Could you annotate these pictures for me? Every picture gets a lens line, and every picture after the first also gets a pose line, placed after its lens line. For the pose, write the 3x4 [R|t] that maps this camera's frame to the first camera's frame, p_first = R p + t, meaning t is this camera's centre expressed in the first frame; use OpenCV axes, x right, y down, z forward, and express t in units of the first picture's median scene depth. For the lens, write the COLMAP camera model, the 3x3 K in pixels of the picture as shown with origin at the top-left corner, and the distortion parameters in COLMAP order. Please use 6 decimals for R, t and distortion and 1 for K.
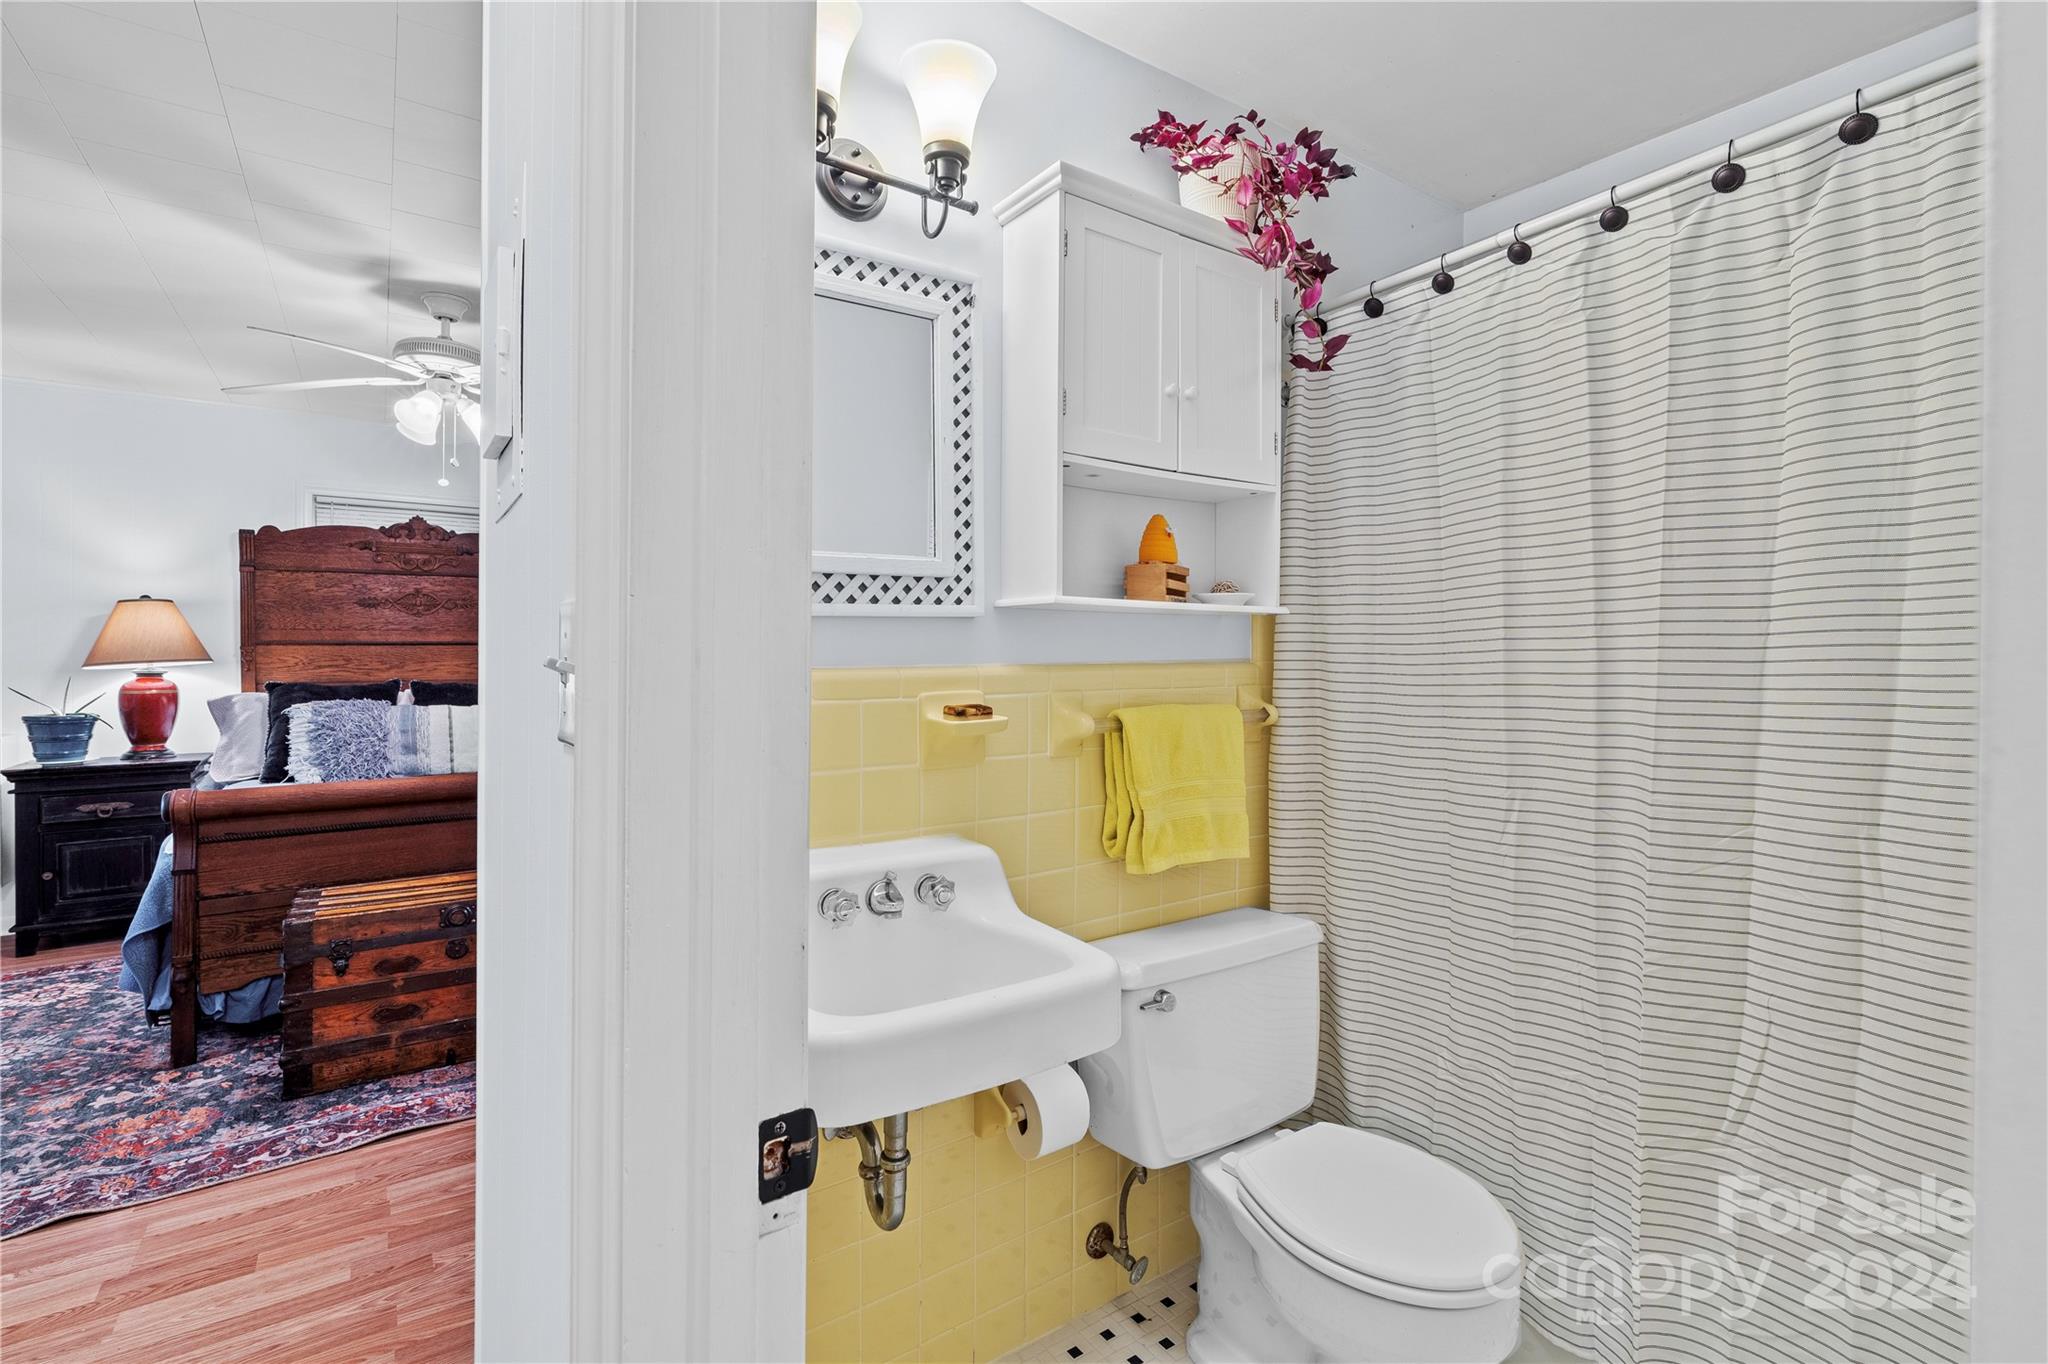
lens RADIAL K [[925.5, 0, 1010.3], [0, 925.5, 656.3], [0, 0, 1]] dist [-0.002382, 0.000986]
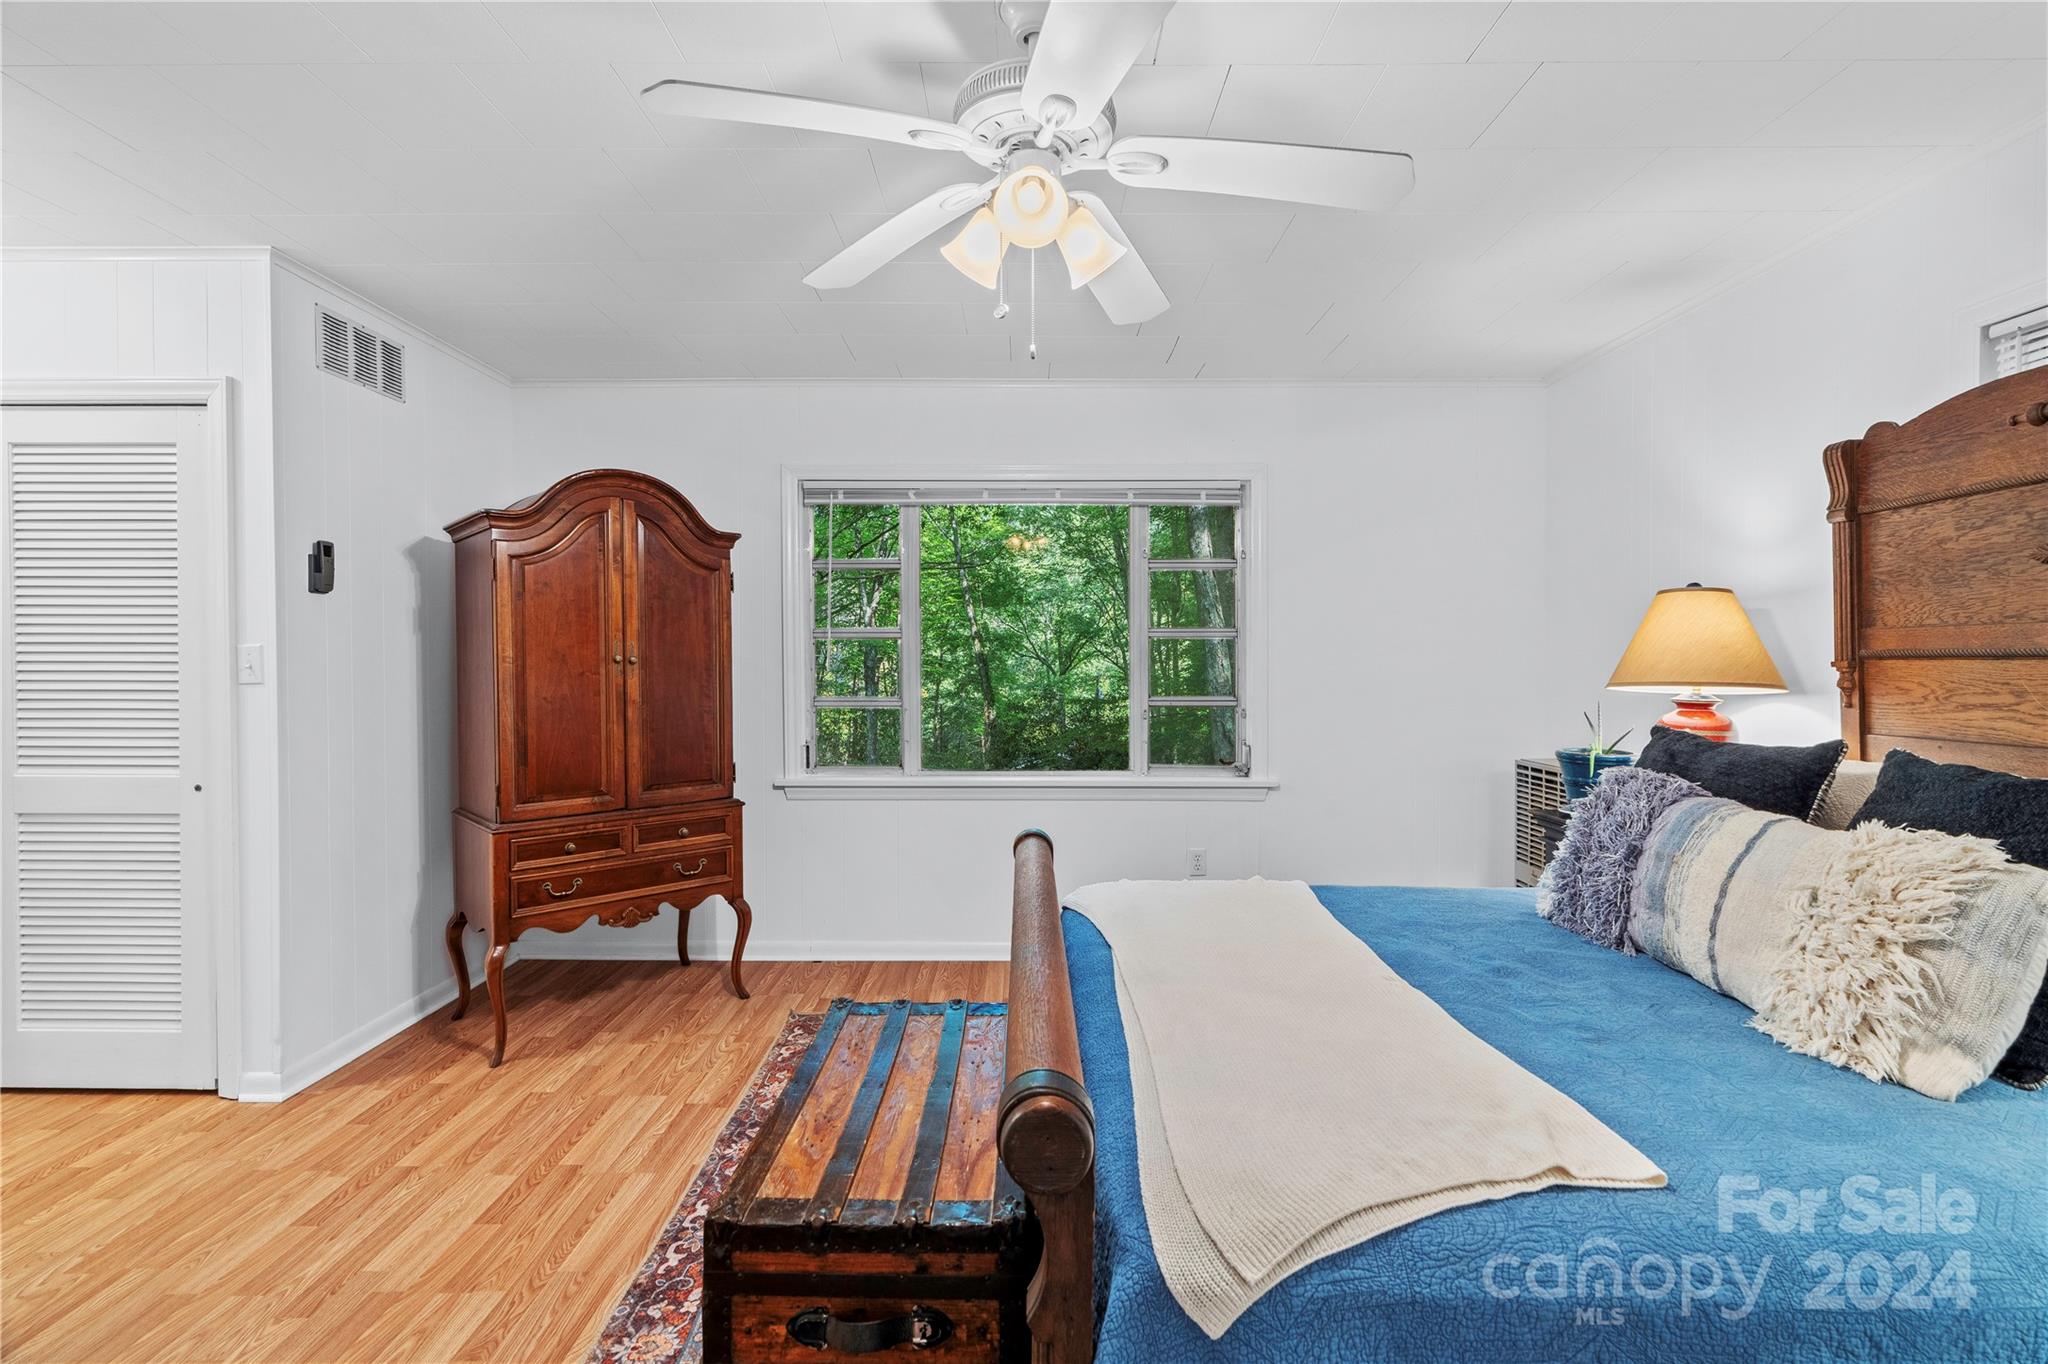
lens RADIAL K [[925.5, 0, 1026.4], [0, 925.5, 674.8], [0, 0, 1]] dist [-0.002382, 0.000986]
pose [[-0.564875, 0.010617, -0.825108, -0.210904], [-0.009006, 0.999778, 0.019029, -0.016012], [0.825127, 0.018180, -0.564654, 1.604919]]
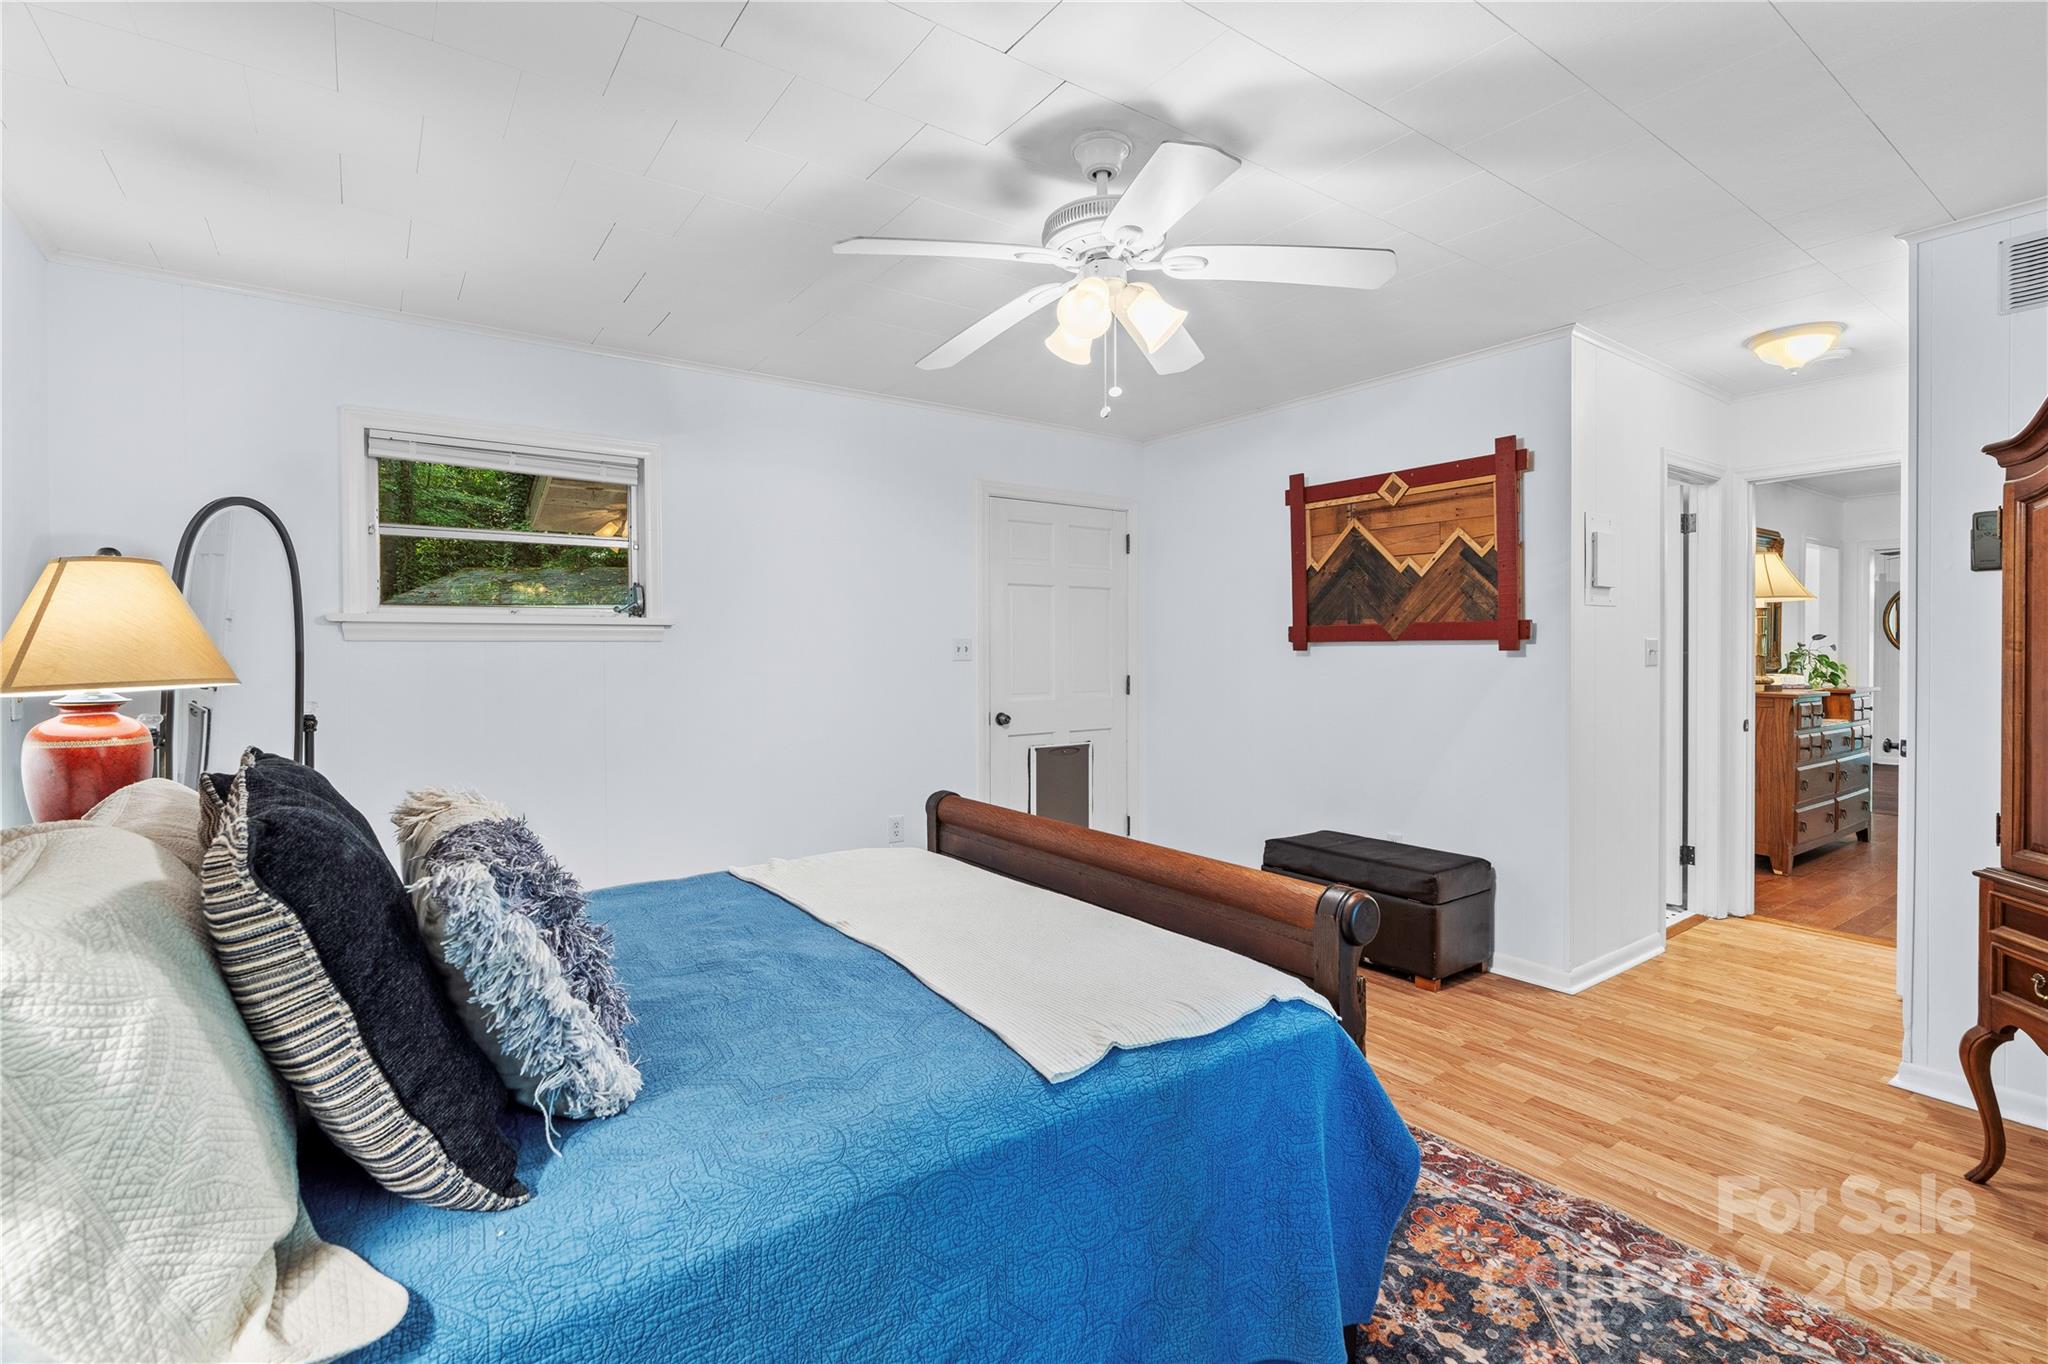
lens RADIAL K [[925.5, 0, 1028.5], [0, 925.5, 674.8], [0, 0, 1]] dist [-0.002382, 0.000986]
pose [[-0.021686, -0.025868, 0.999430, -1.616999], [0.011442, 0.999593, 0.026121, -0.011112], [-0.999699, 0.012002, -0.021381, 1.325518]]
